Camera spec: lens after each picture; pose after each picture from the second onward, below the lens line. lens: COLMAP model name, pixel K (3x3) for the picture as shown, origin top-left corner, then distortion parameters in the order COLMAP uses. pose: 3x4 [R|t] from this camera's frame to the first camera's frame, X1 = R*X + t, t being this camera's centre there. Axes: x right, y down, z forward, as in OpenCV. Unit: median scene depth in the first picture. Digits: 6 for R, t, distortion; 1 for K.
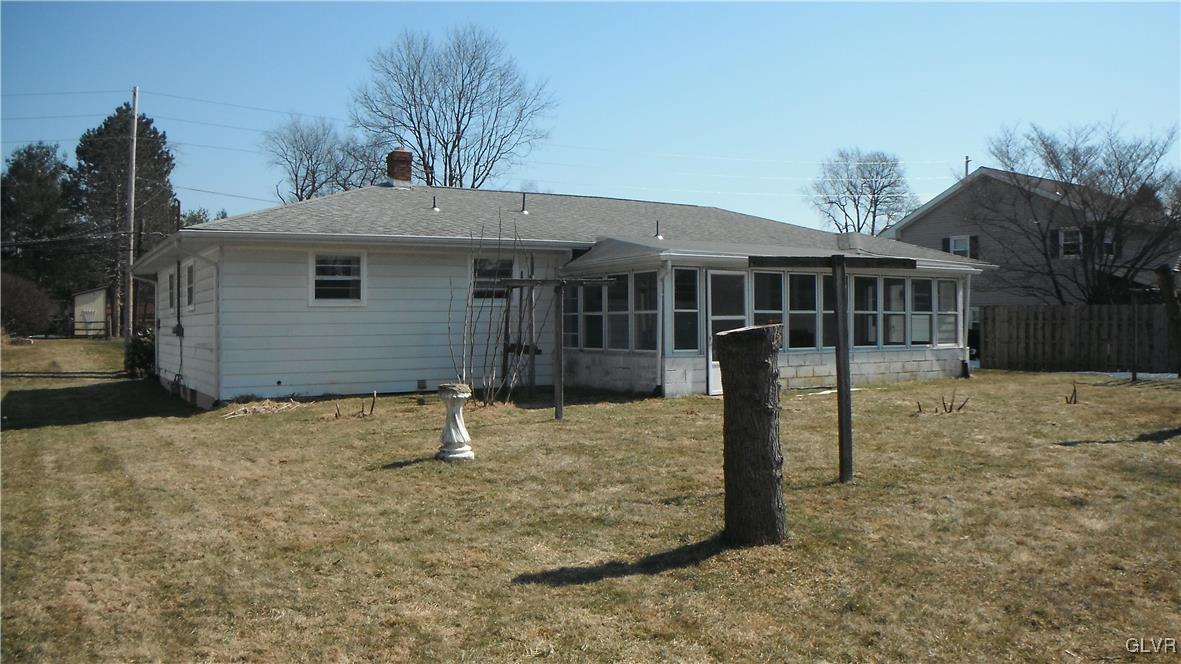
lens RADIAL K [[956.9, 0, 593.9], [0, 956.9, 373.6], [0, 0, 1]] dist [-0.177783, 0.018789]
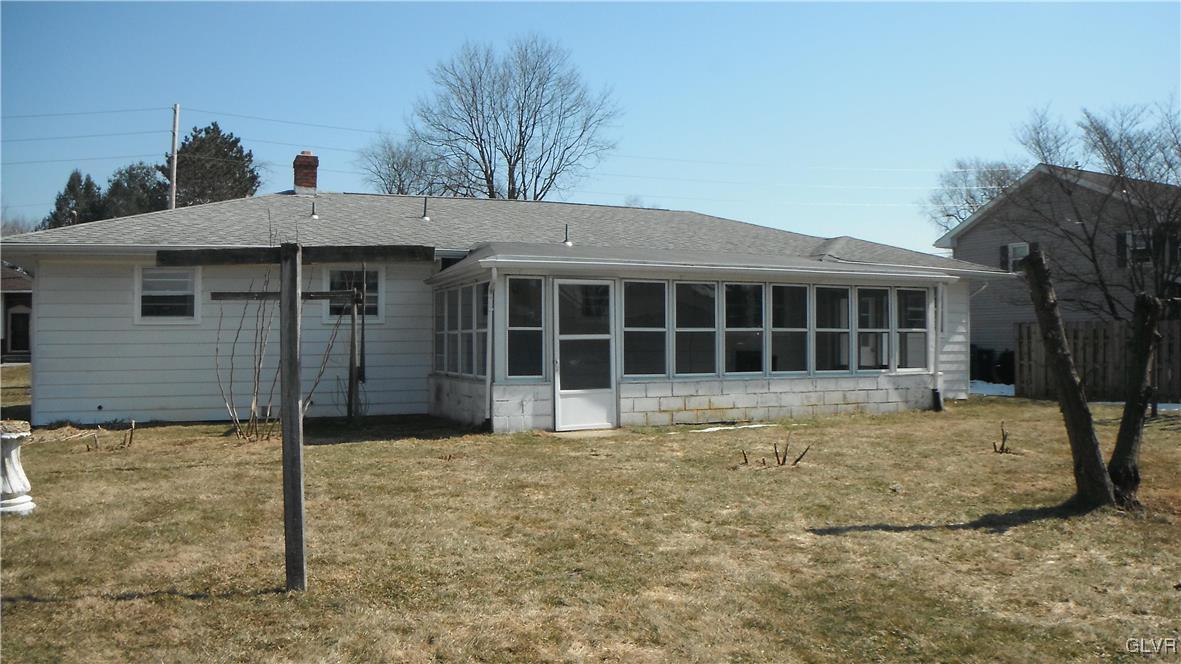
lens RADIAL K [[956.9, 0, 590.5], [0, 956.9, 375.1], [0, 0, 1]] dist [-0.177783, 0.018789]
pose [[0.988828, 0.007712, -0.148862, 0.179201], [-0.010234, 0.999817, -0.016187, -0.008246], [0.148710, 0.017530, 0.988725, 0.123321]]
